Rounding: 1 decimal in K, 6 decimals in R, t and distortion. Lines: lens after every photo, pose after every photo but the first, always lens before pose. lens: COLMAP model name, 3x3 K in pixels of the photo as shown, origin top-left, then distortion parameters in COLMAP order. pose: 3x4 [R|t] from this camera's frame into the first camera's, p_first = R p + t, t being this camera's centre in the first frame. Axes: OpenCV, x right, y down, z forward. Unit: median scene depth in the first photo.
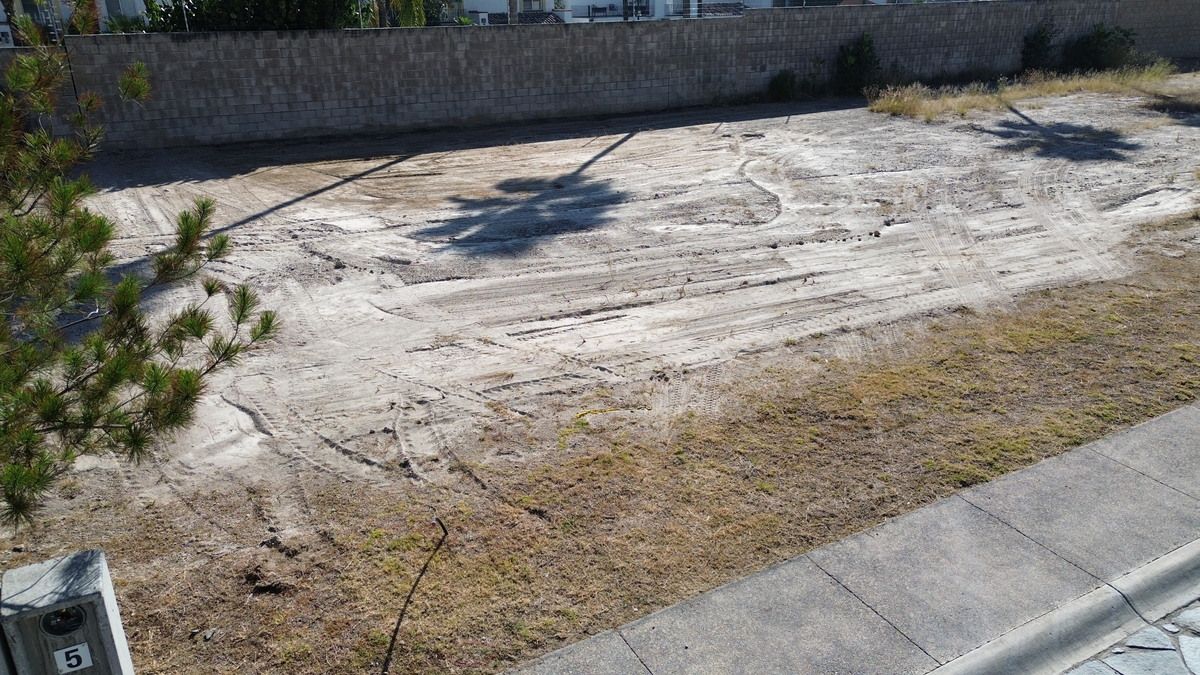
lens RADIAL K [[853.0, 0, 598.7], [0, 853.0, 336.0], [0, 0, 1]] dist [0.077947, -0.073422]
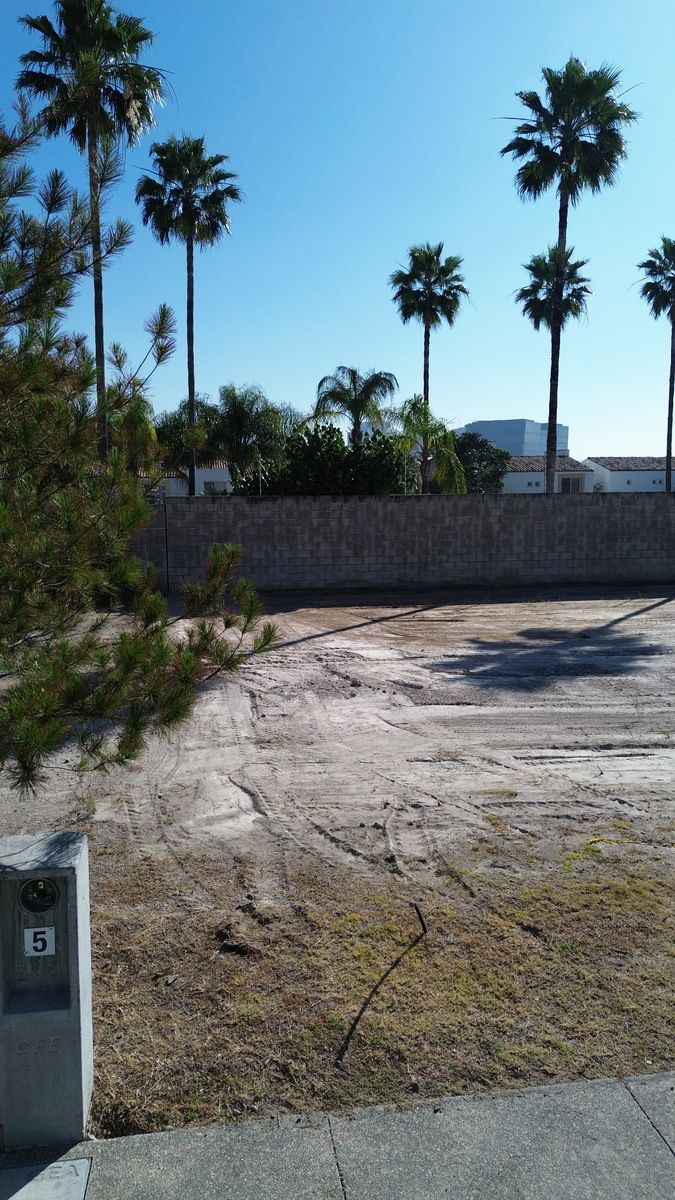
lens RADIAL K [[853.0, 0, 333.9], [0, 853.0, 602.0], [0, 0, 1]] dist [0.077947, -0.073422]
pose [[0.942785, 0.047155, -0.330051, 0.004028], [-0.127935, 0.965332, -0.227524, 0.038218], [0.307879, 0.256732, 0.916133, 0.021575]]
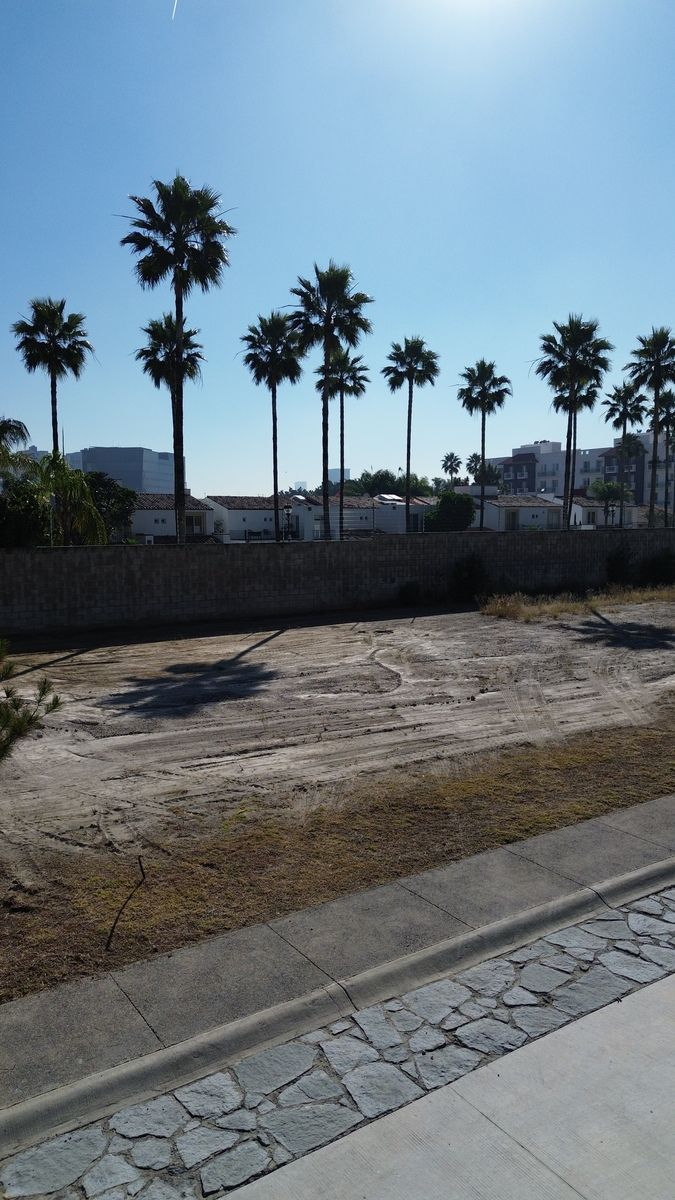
lens RADIAL K [[853.0, 0, 334.8], [0, 853.0, 603.5], [0, 0, 1]] dist [0.077947, -0.073422]
pose [[0.995570, -0.001725, 0.094008, 0.000532], [0.027728, 0.960752, -0.276019, 0.064819], [-0.089842, 0.277403, 0.956544, -0.166739]]
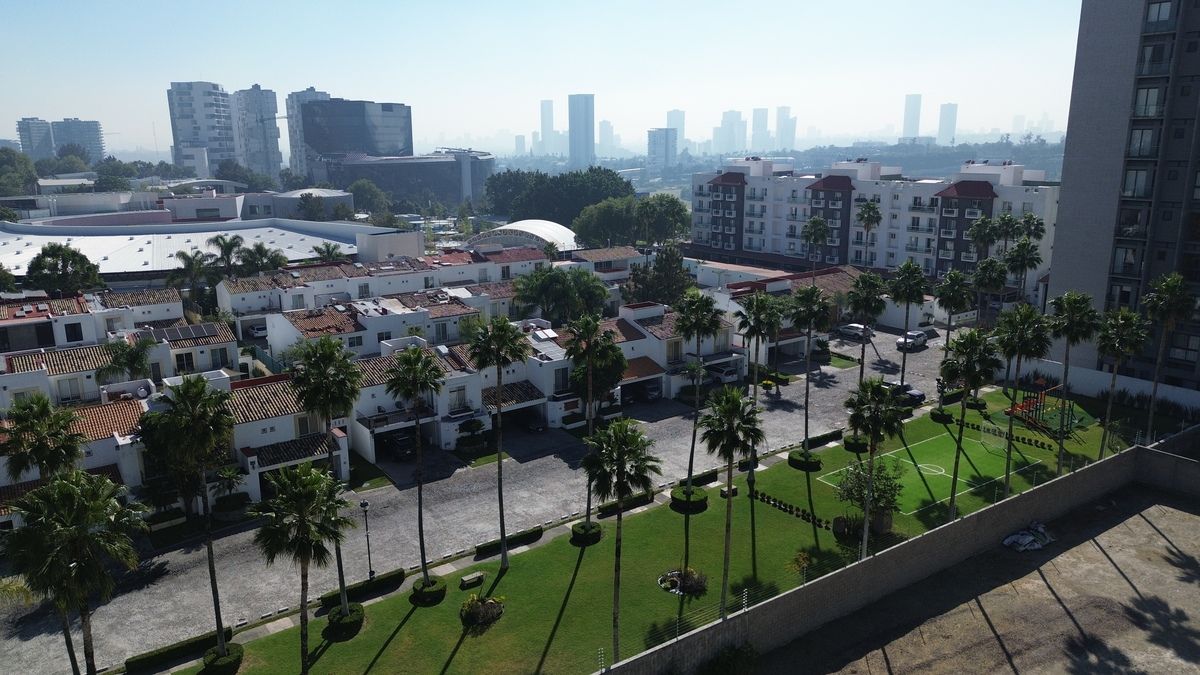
lens RADIAL K [[853.0, 0, 601.5], [0, 853.0, 334.0], [0, 0, 1]] dist [0.077947, -0.073422]
pose [[0.994109, -0.026879, 0.105000, 0.564091], [0.041662, 0.989097, -0.141247, -1.123638], [-0.100059, 0.144789, 0.984390, -0.267126]]
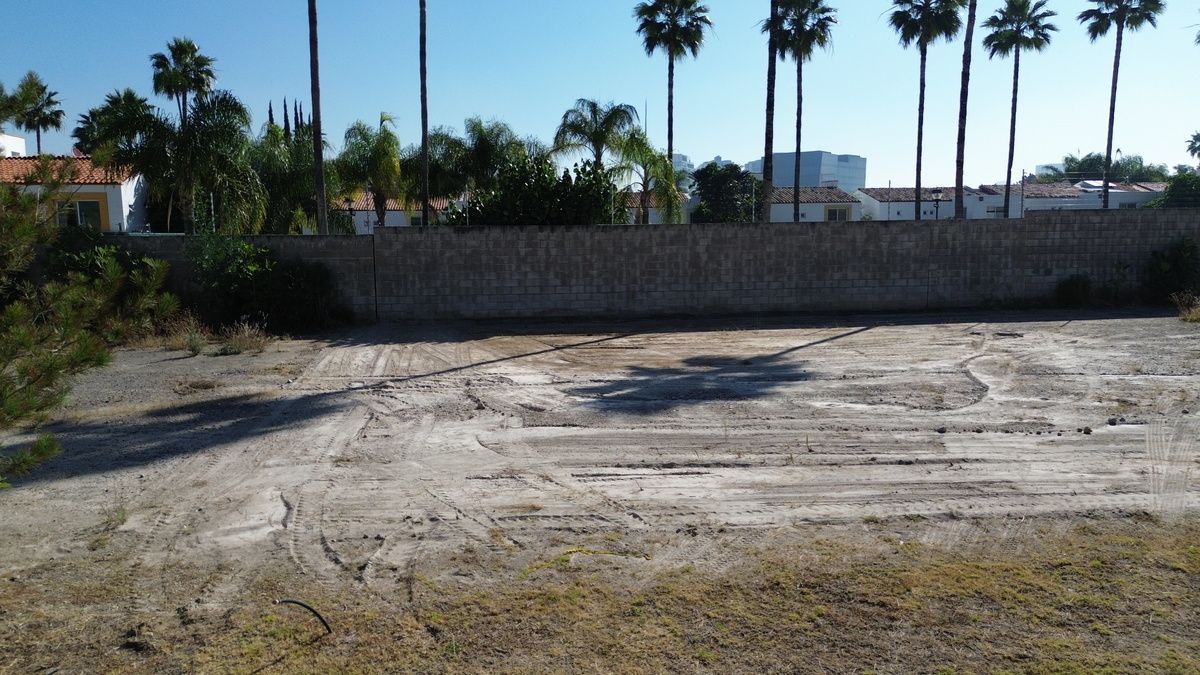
lens RADIAL K [[853.0, 0, 596.1], [0, 853.0, 329.5], [0, 0, 1]] dist [0.077947, -0.073422]
pose [[0.927335, 0.046973, -0.371272, 0.139074], [-0.140109, 0.963516, -0.228051, 0.029050], [0.347015, 0.263498, 0.900083, 0.057308]]
